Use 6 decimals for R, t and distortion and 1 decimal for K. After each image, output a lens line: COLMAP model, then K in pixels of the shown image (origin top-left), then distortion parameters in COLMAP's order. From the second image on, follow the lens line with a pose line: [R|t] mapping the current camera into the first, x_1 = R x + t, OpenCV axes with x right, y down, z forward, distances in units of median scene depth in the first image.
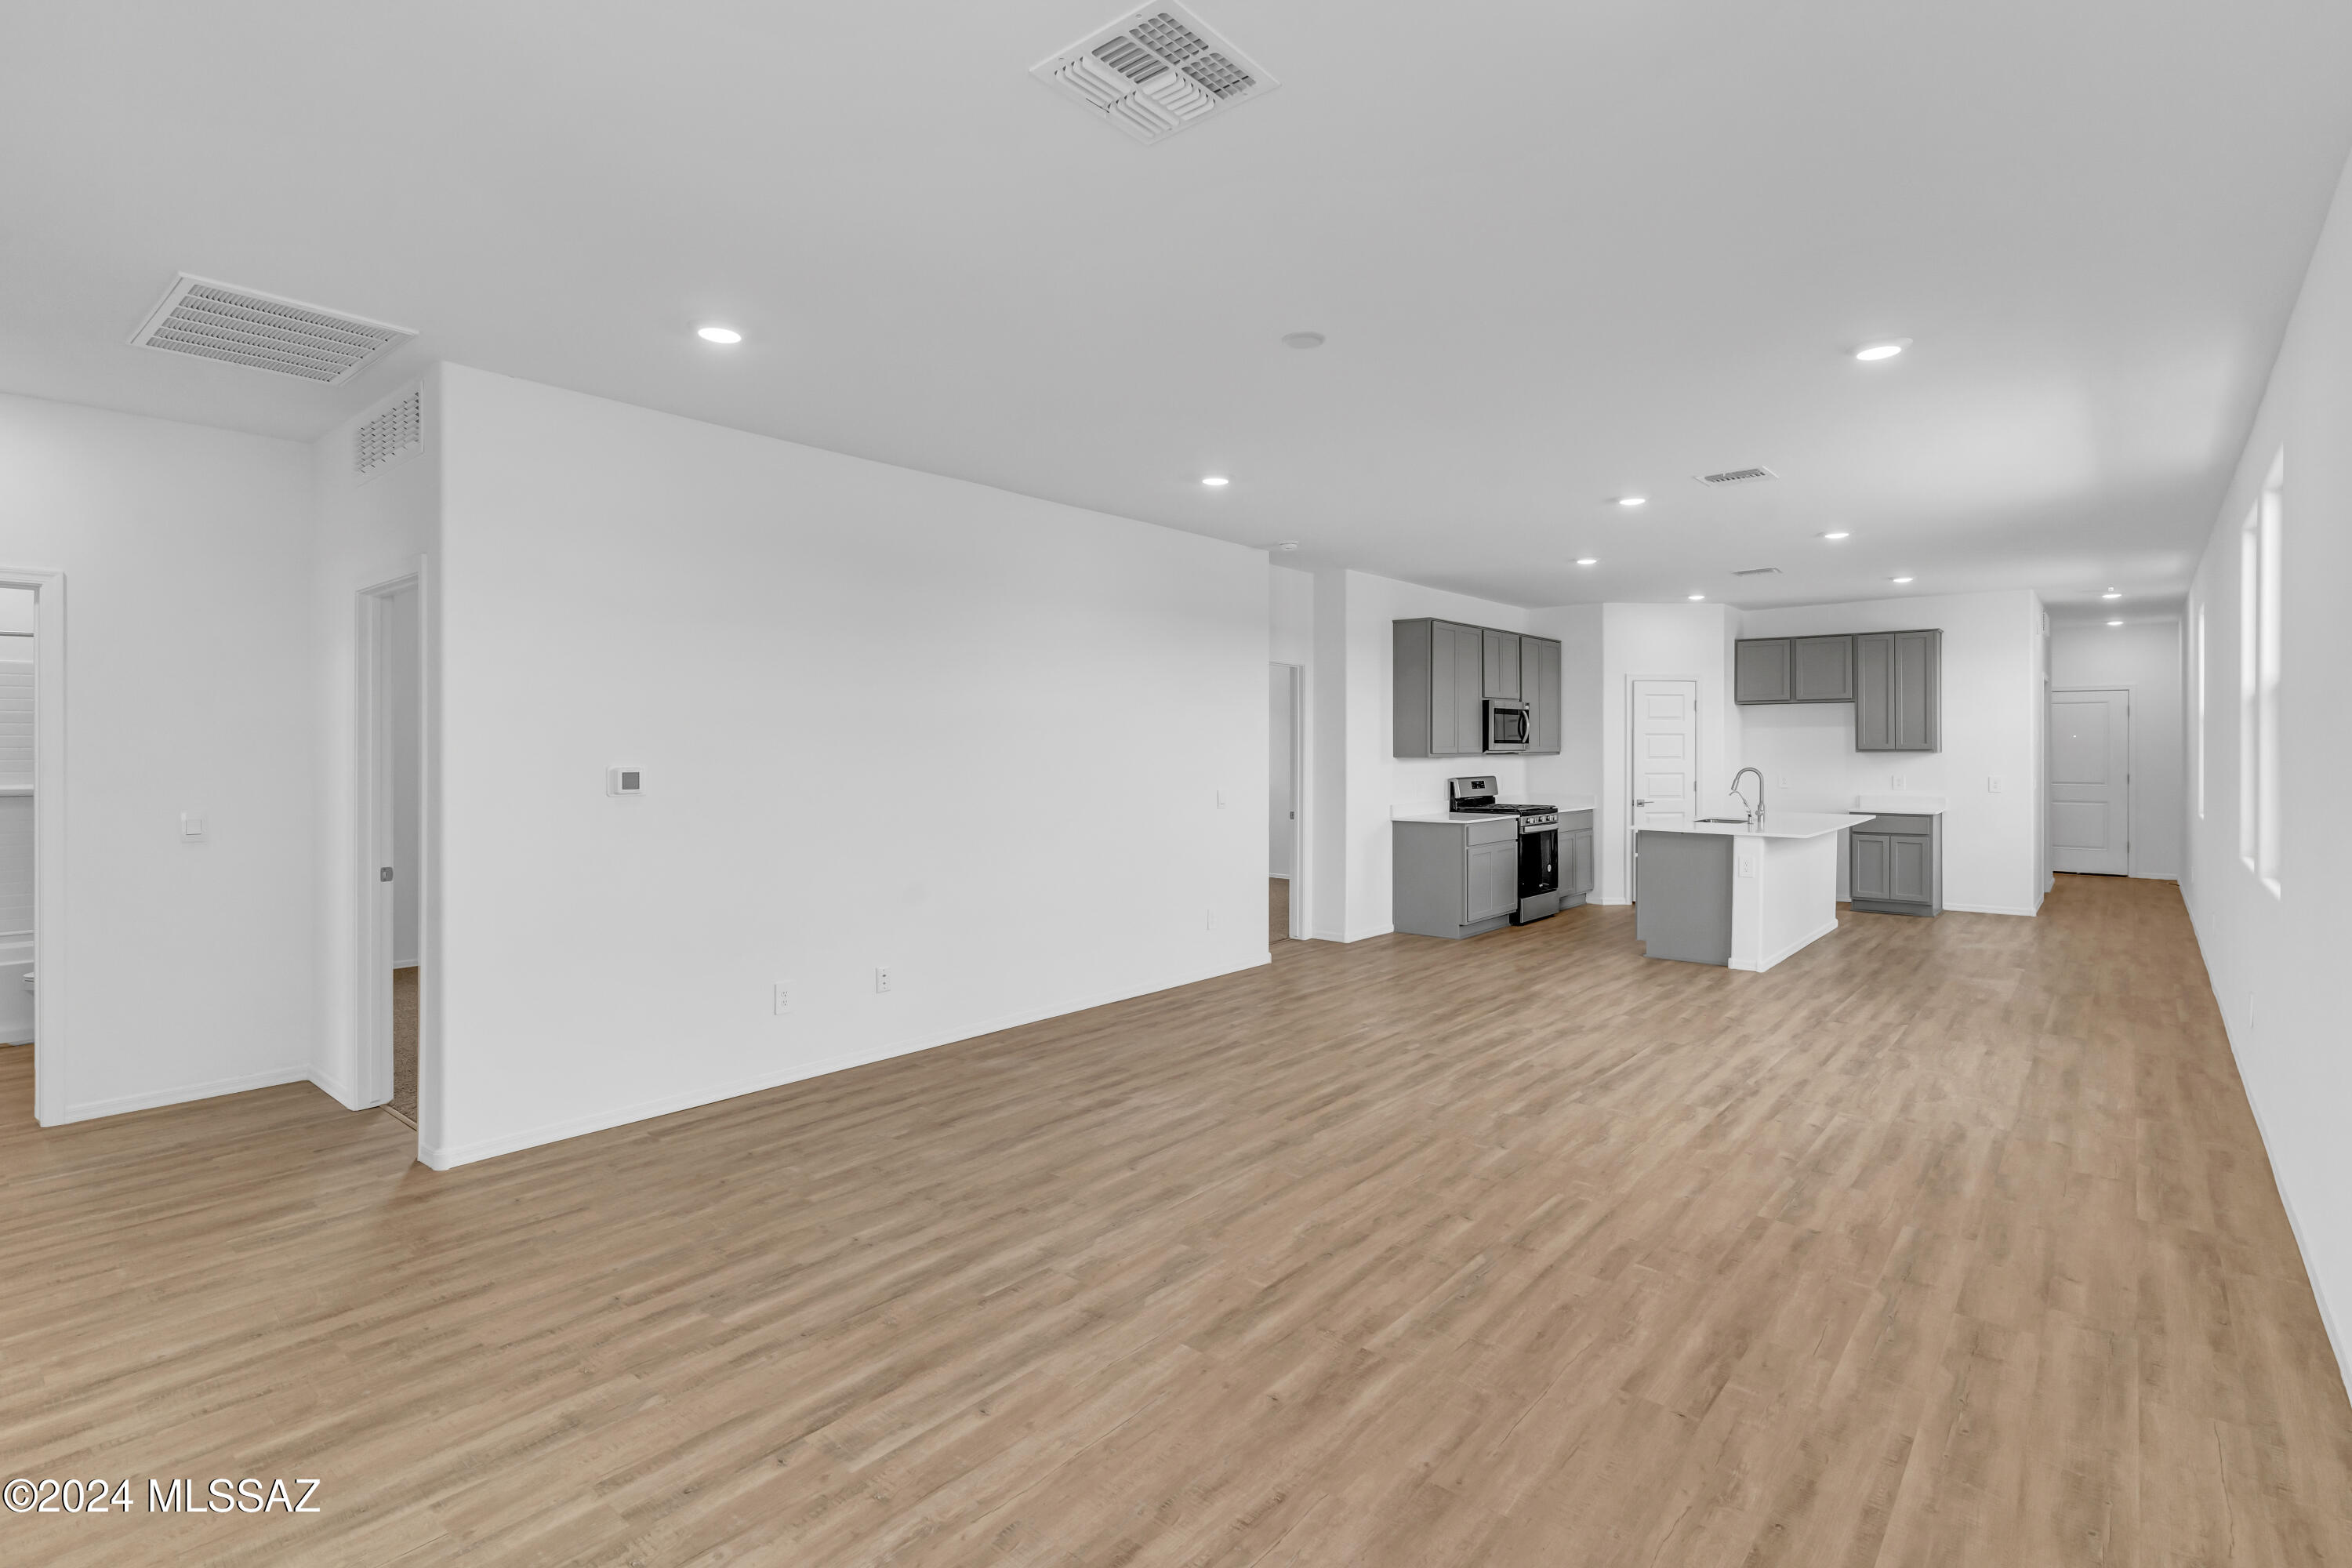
lens RADIAL K [[1128.1, 0, 1174.1], [0, 1128.1, 748.6], [0, 0, 1]] dist [0.001426, 0.000139]
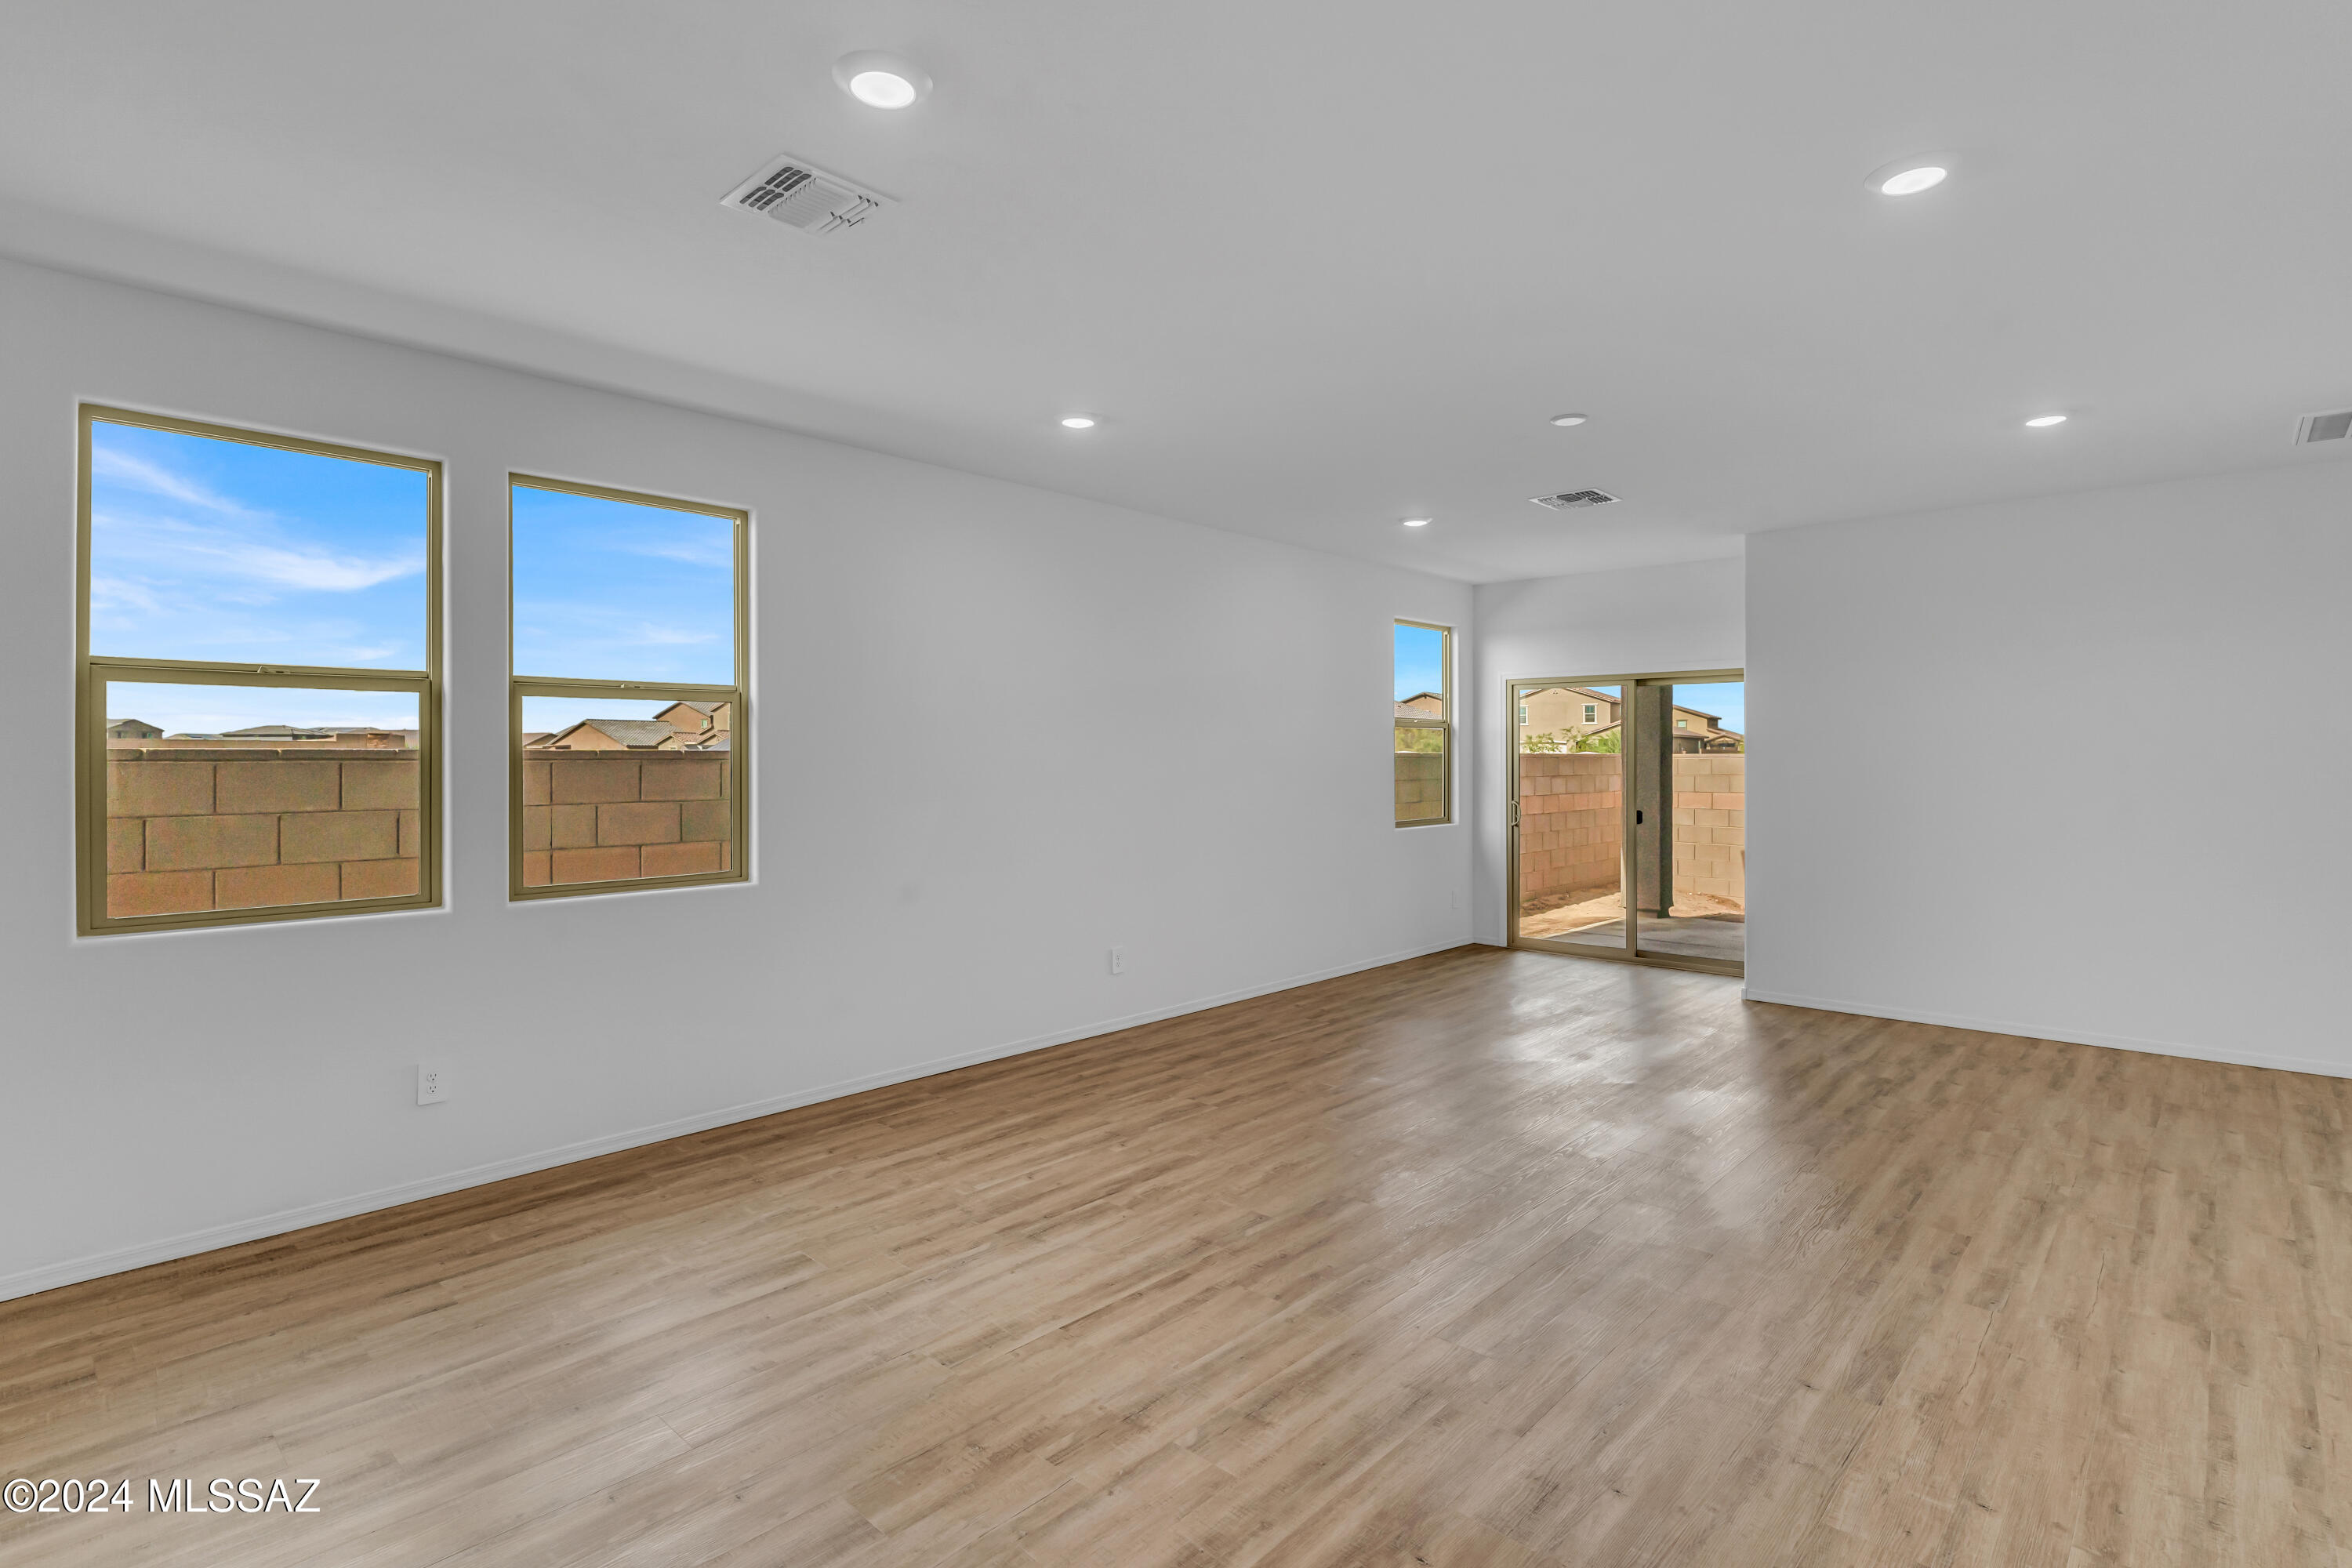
lens RADIAL K [[1142.1, 0, 1169.9], [0, 1142.1, 761.7], [0, 0, 1]] dist [-0.001120, -0.000364]
pose [[-0.998819, 0.001744, 0.048562, 0.190151], [0.001975, 0.999987, 0.004701, -0.001175], [-0.048553, 0.004791, -0.998809, 0.882809]]
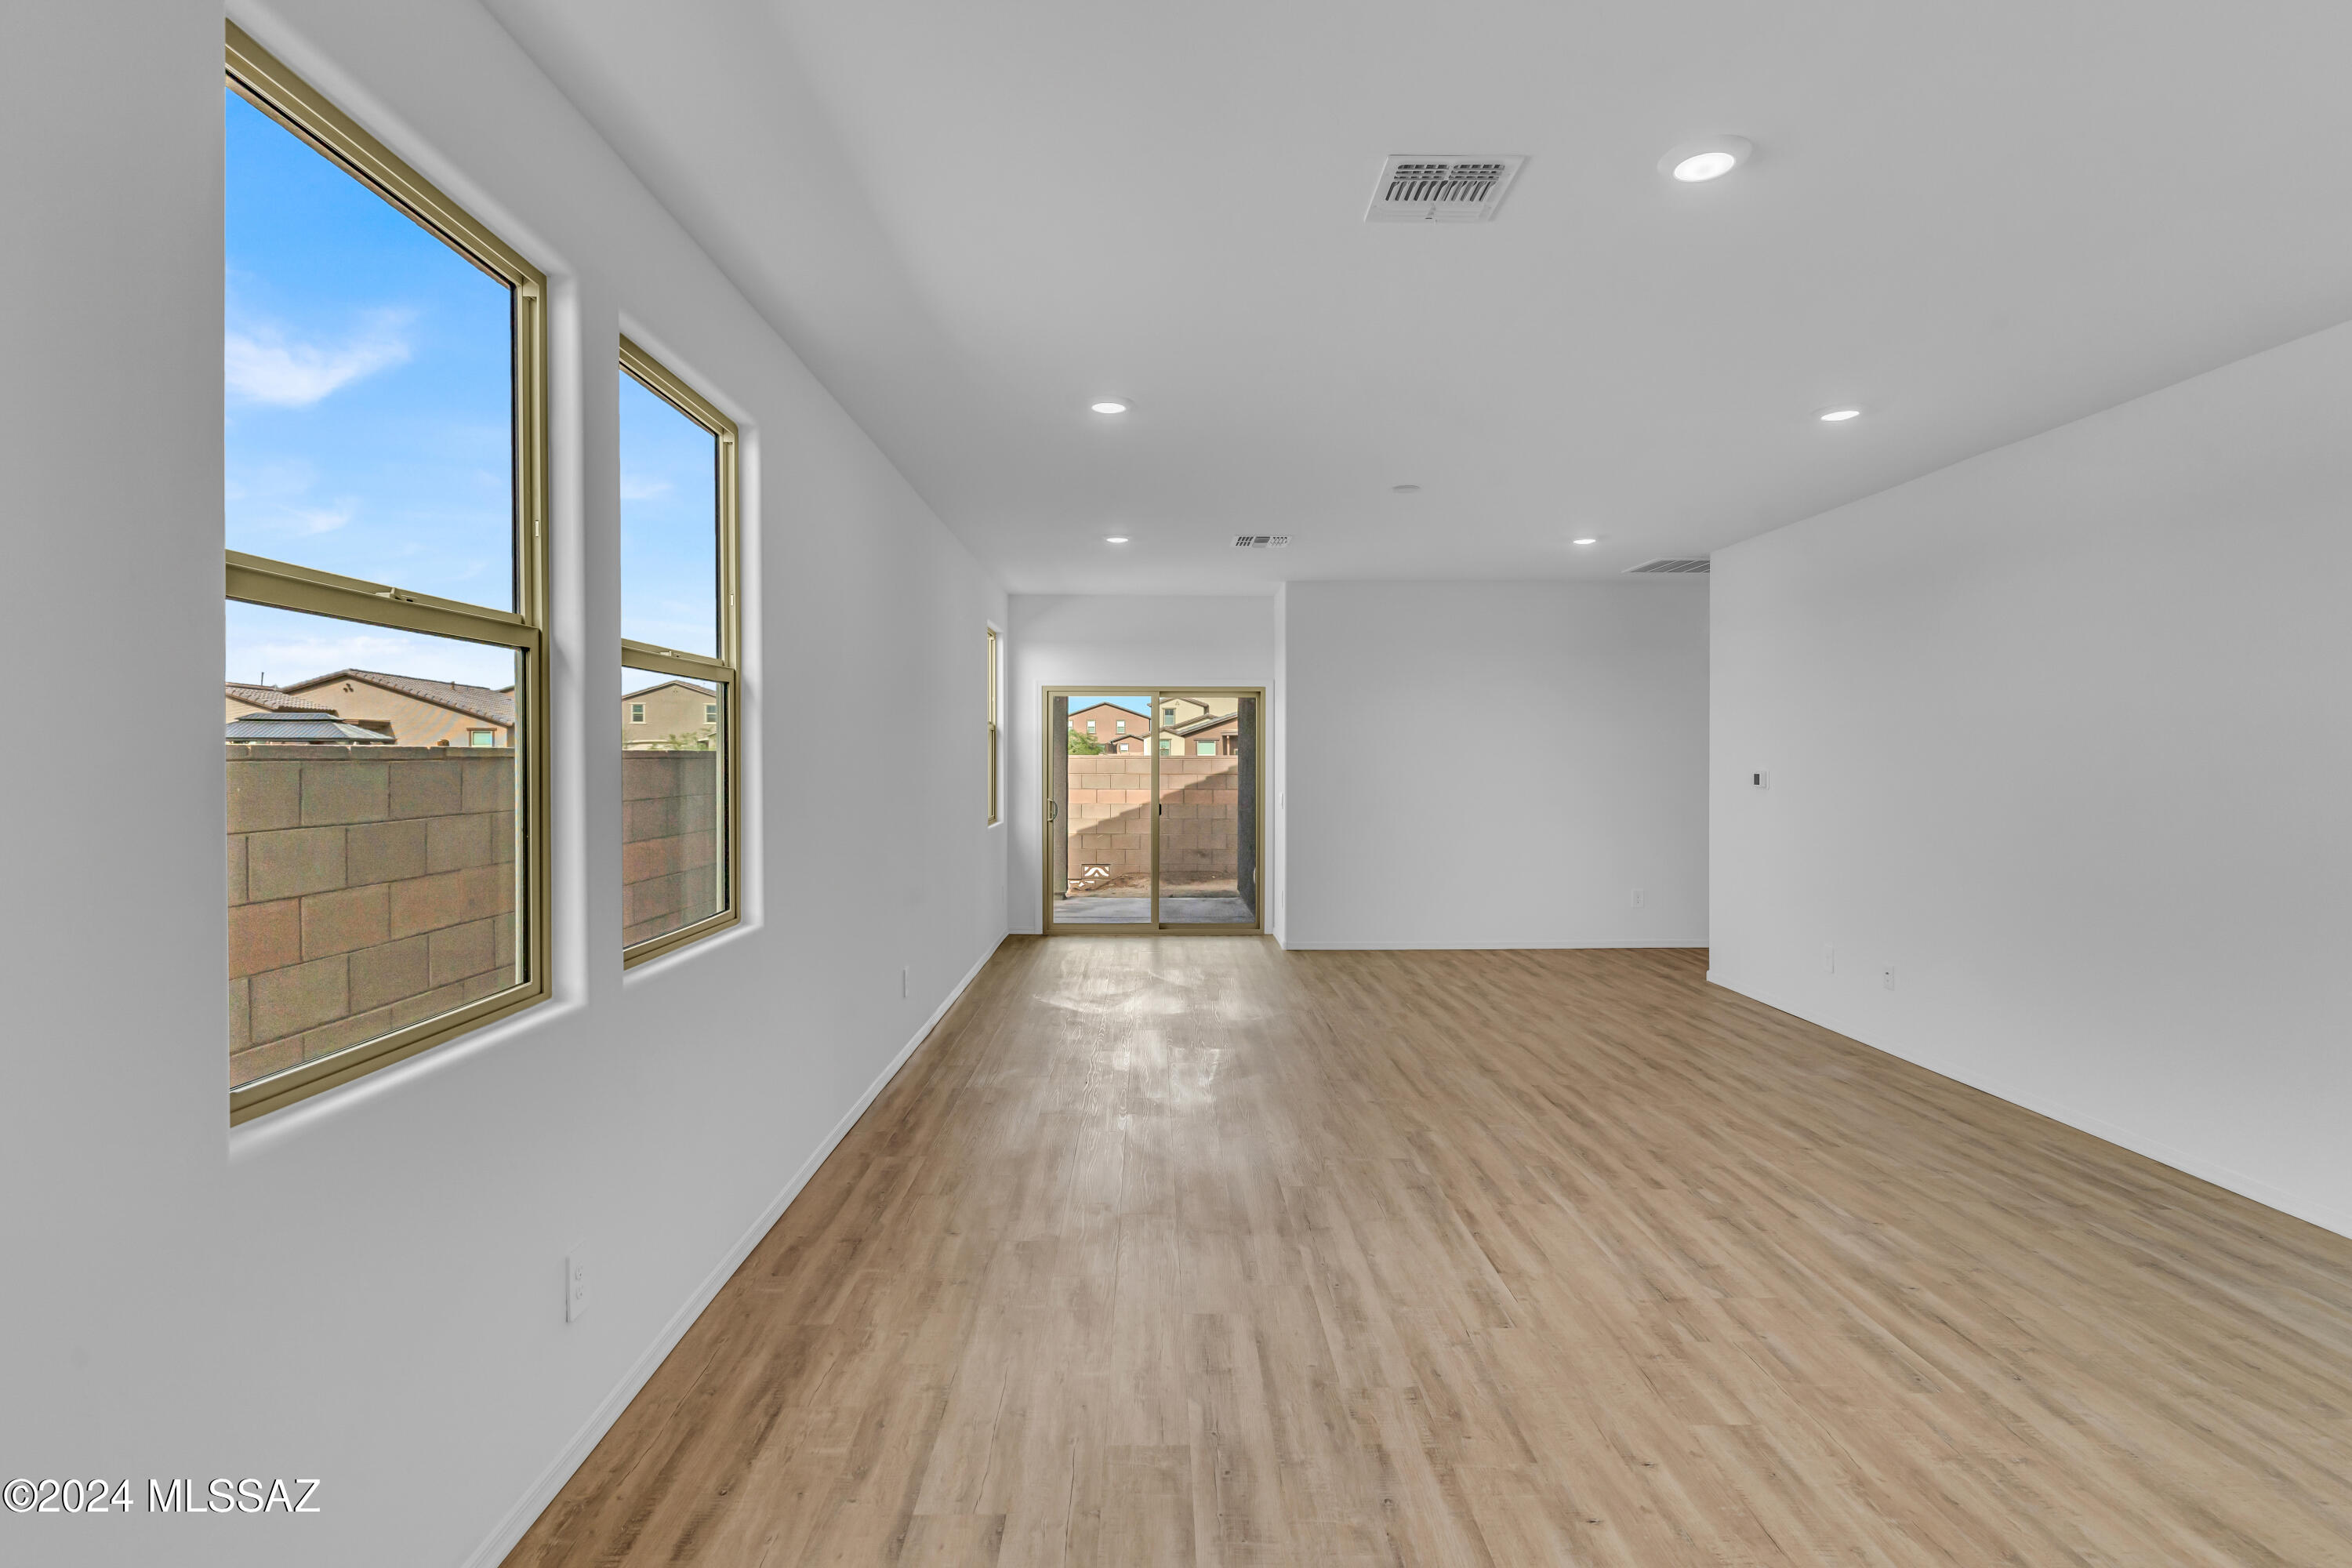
lens RADIAL K [[1142.1, 0, 1169.9], [0, 1142.1, 761.7], [0, 0, 1]] dist [-0.001120, -0.000364]
pose [[-0.750672, 0.003216, -0.660667, 0.538015], [-0.000047, 0.999988, 0.004922, -0.001375], [0.660675, 0.003726, -0.750663, 0.766505]]
